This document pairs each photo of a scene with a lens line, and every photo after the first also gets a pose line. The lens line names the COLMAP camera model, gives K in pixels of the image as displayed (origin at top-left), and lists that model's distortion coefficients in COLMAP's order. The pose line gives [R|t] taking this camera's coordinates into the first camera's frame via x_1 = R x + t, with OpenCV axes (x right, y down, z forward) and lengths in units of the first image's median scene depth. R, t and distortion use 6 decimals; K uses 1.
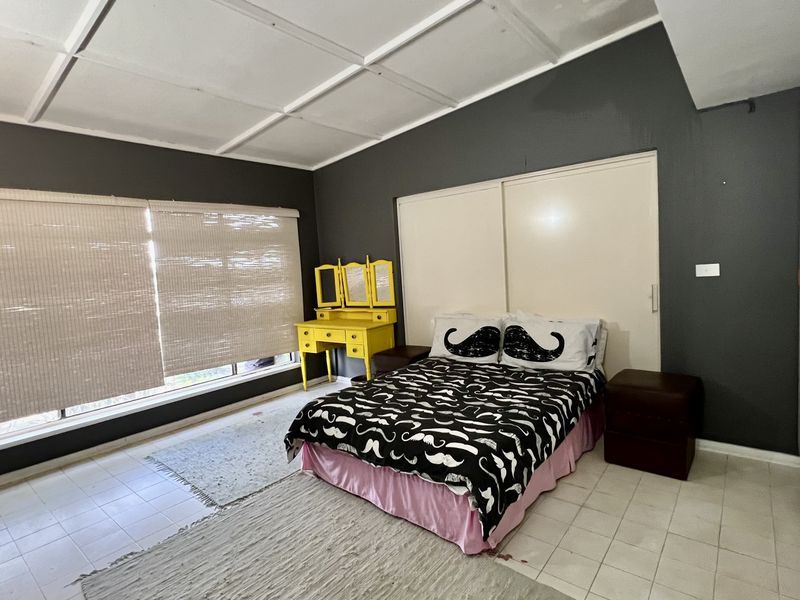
lens RADIAL K [[427.9, 0, 400.0], [0, 427.9, 300.0], [0, 0, 1]] dist [-0.000173, -0.000403]
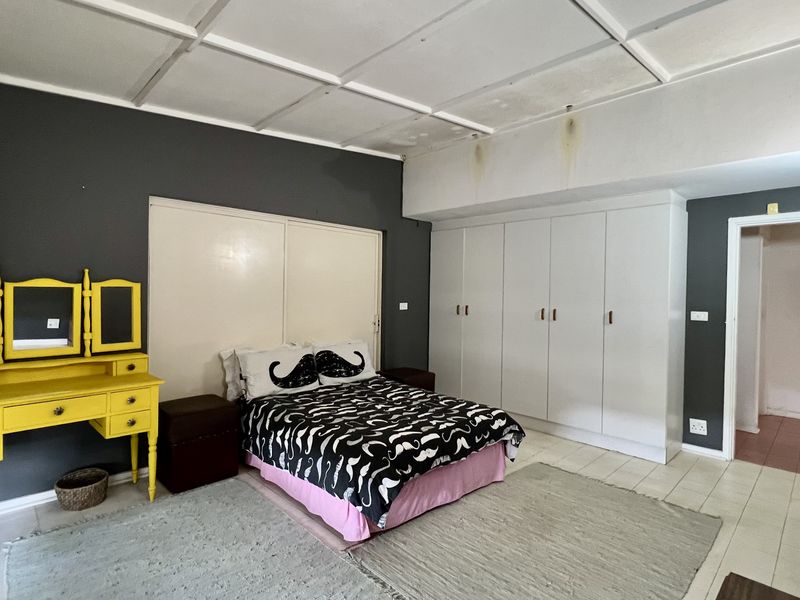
lens RADIAL K [[427.9, 0, 400.0], [0, 427.9, 300.0], [0, 0, 1]] dist [-0.000173, -0.000403]
pose [[0.106886, 0.044144, 0.993291, -0.913029], [0.059091, 0.996966, -0.050666, -0.005696], [-0.992514, 0.064110, 0.103953, 0.721917]]
